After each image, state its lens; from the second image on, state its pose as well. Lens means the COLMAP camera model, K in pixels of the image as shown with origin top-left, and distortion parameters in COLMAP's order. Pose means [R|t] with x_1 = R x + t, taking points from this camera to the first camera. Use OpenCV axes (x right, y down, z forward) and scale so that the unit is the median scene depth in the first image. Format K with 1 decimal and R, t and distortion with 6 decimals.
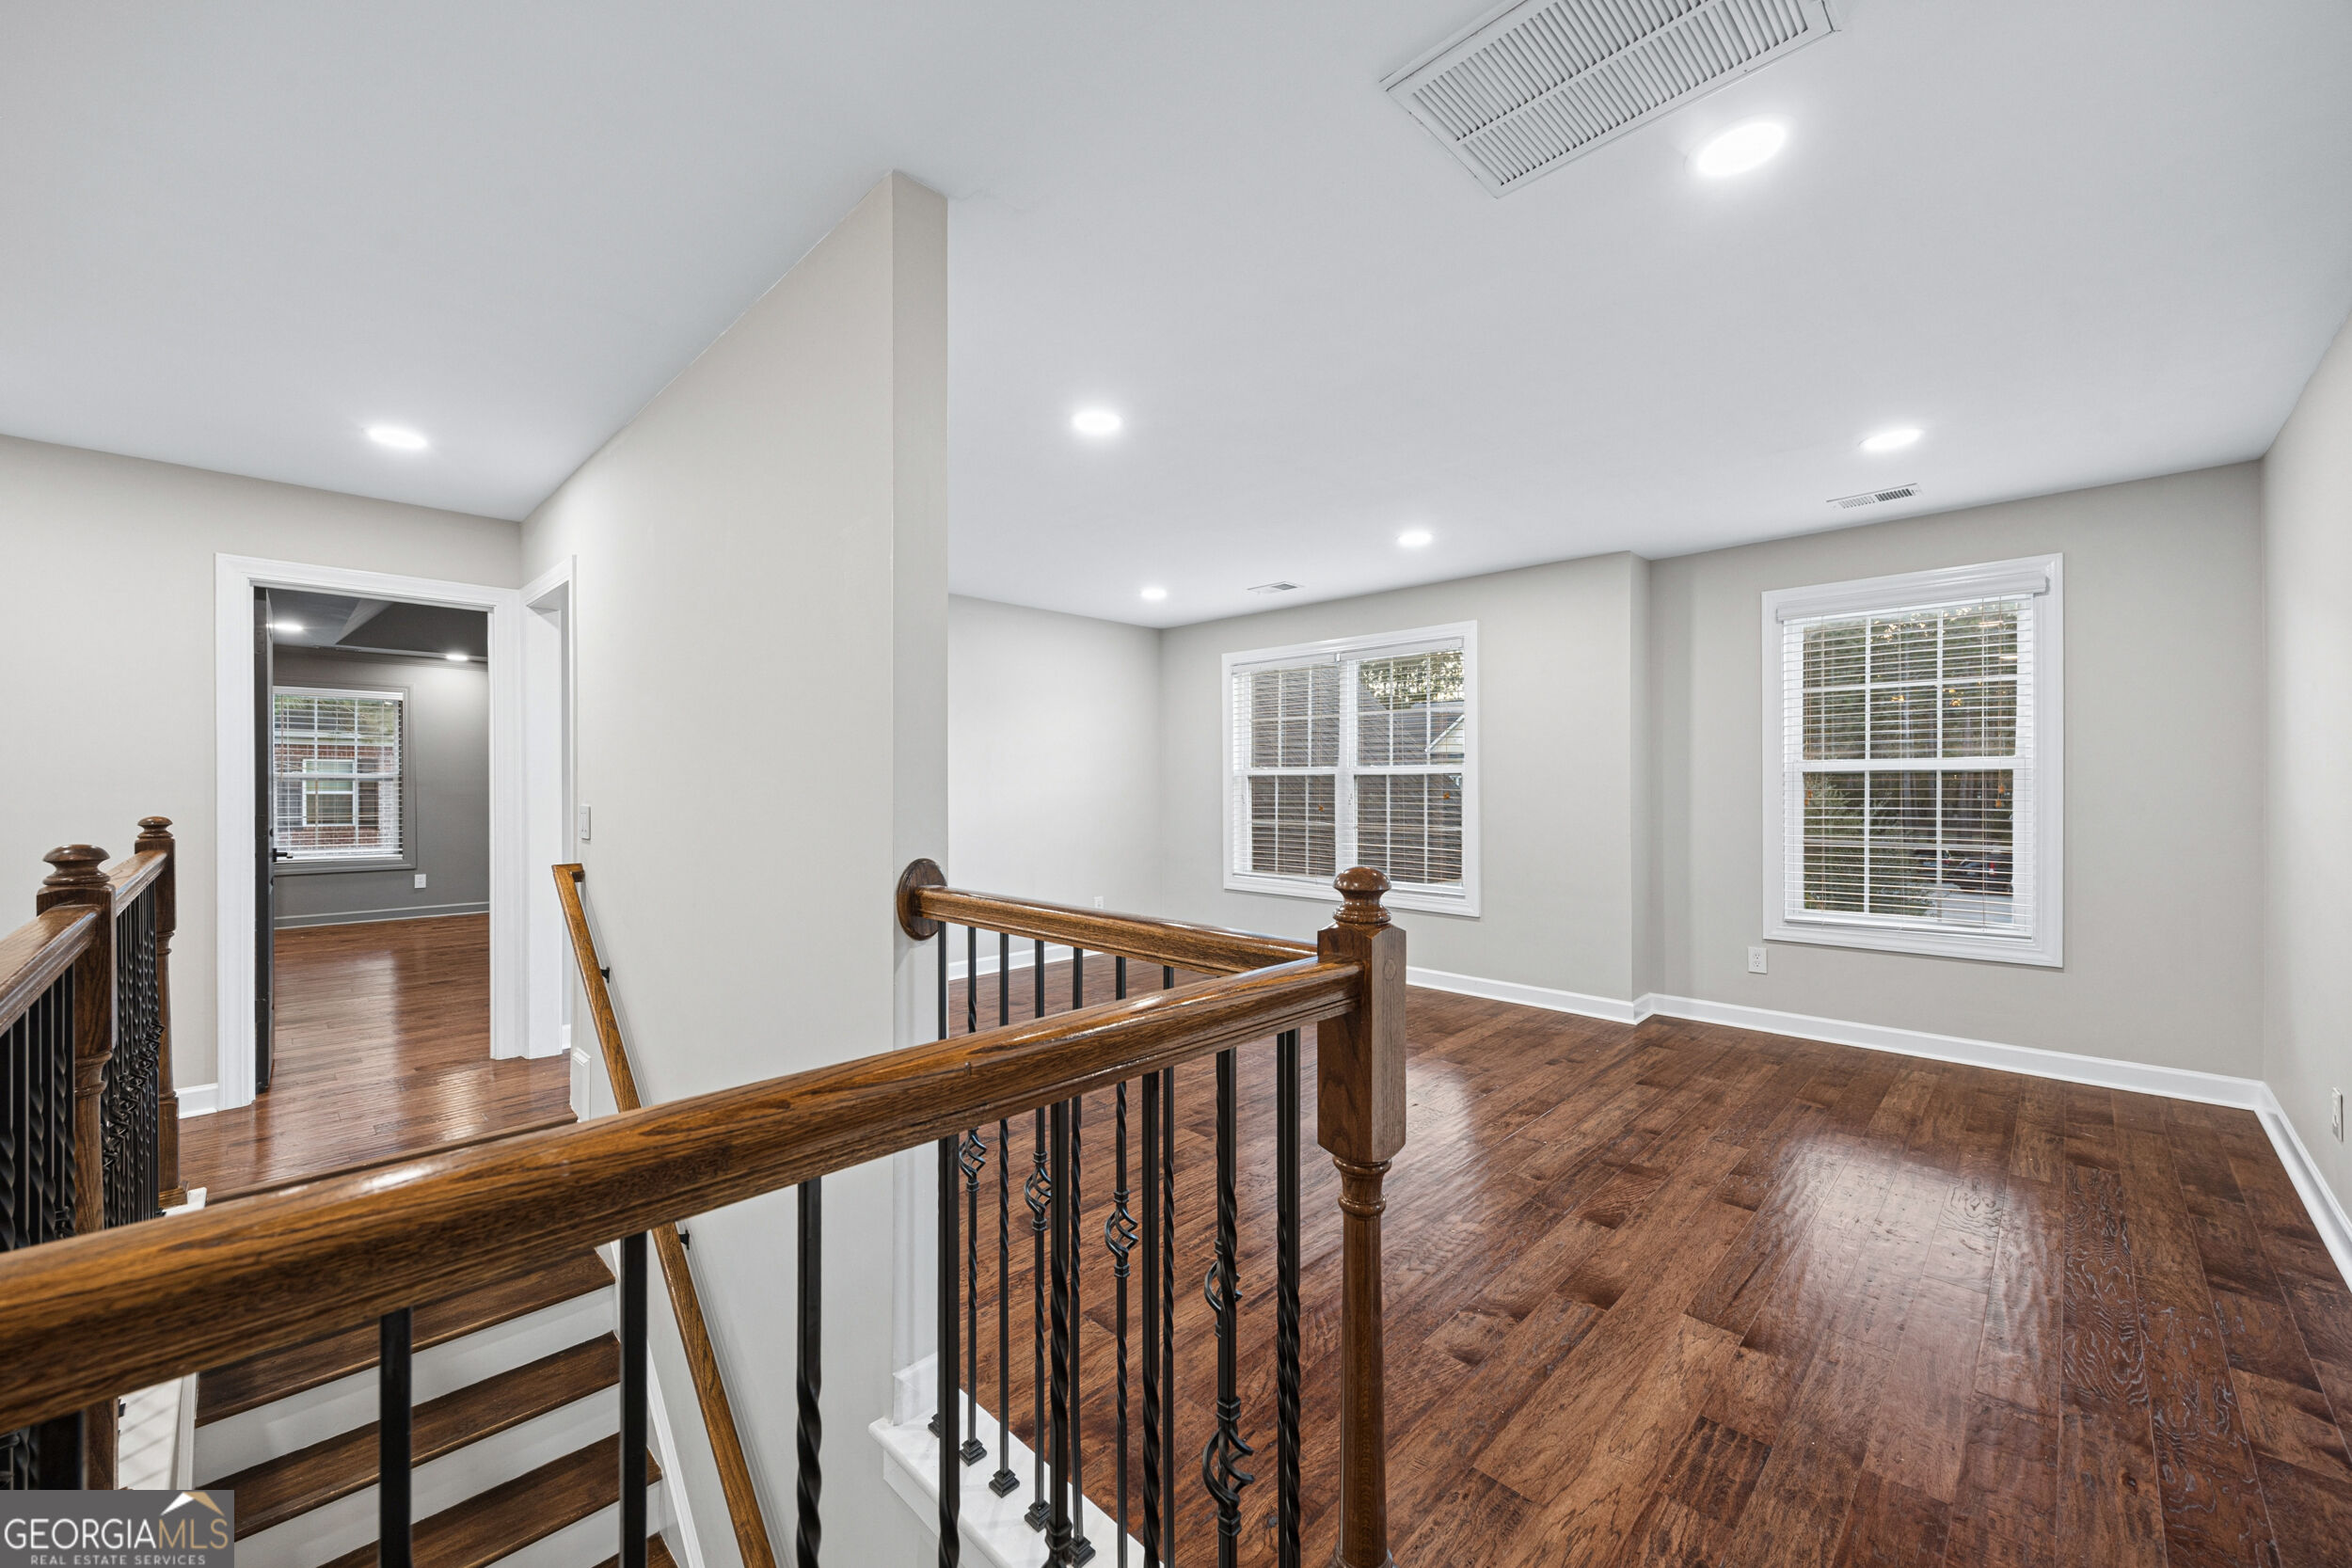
lens RADIAL K [[918.9, 0, 1177.1], [0, 918.9, 795.3], [0, 0, 1]] dist [0.013390, 0.000061]
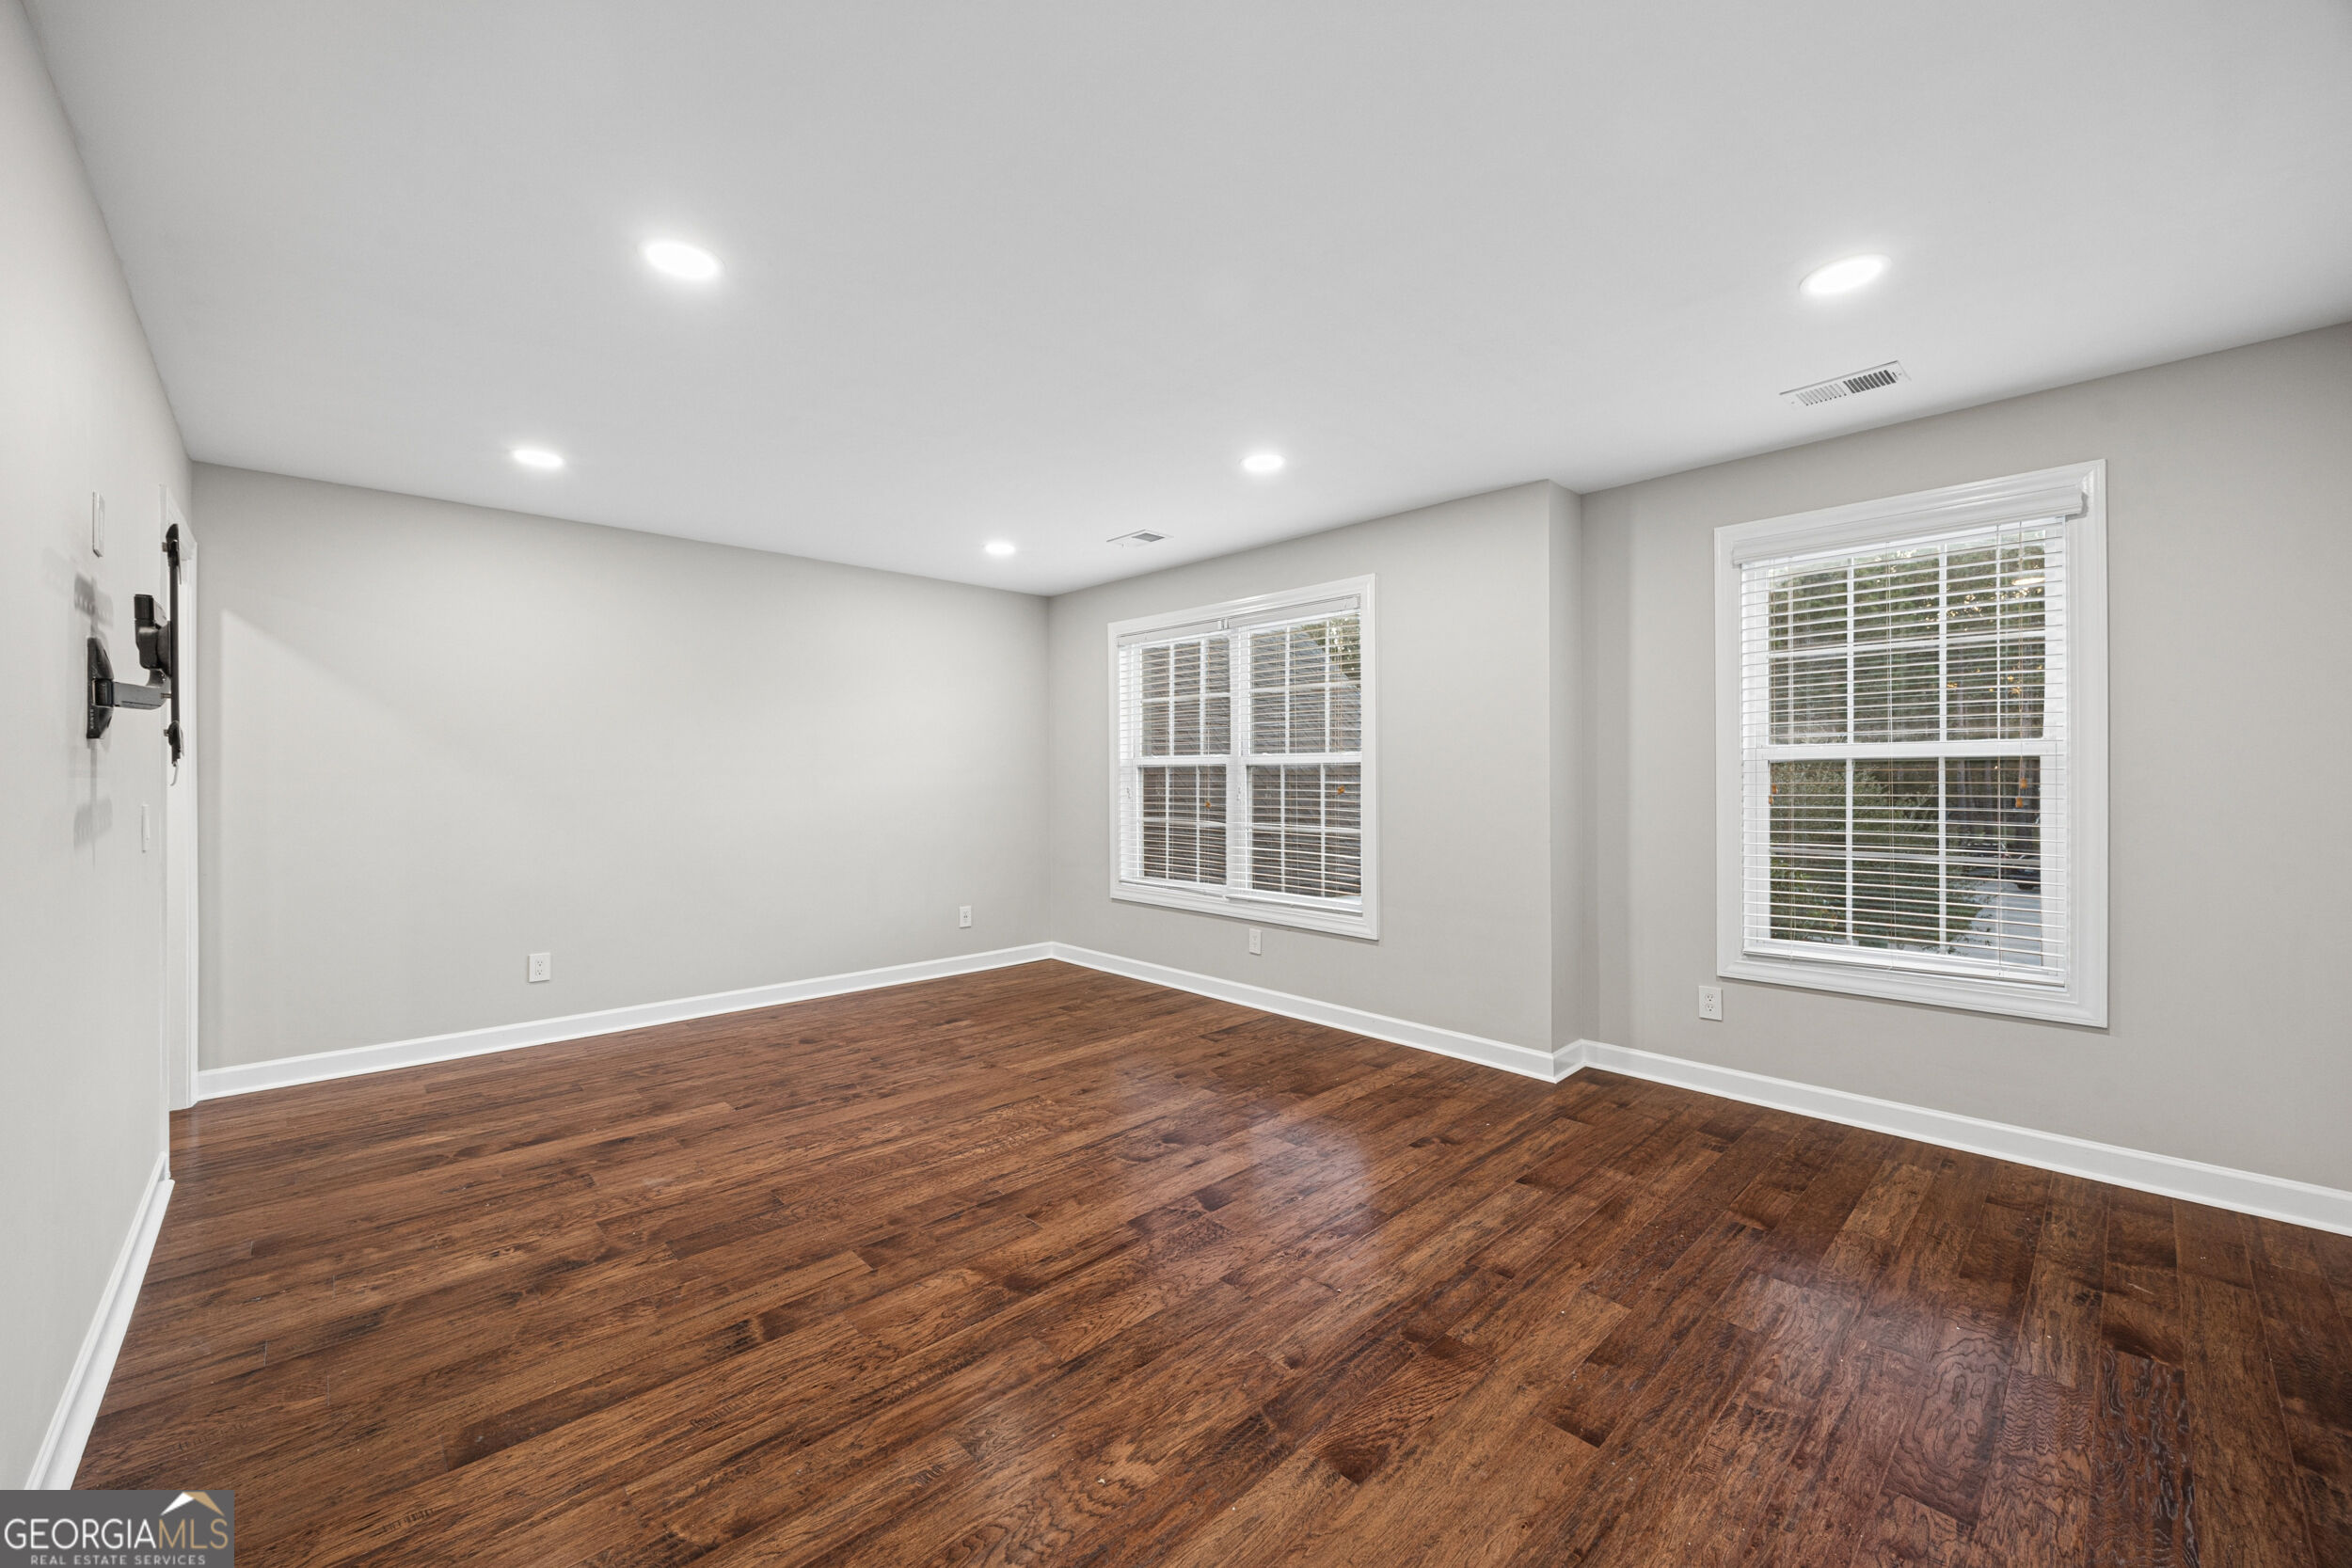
lens RADIAL K [[923.7, 0, 1176.0], [0, 923.7, 784.0], [0, 0, 1]] dist [0.000051, -0.000021]
pose [[0.999165, 0.000810, -0.040861, 0.235843], [-0.000960, 0.999993, -0.003669, -0.002260], [0.040858, 0.003705, 0.999158, 0.230684]]
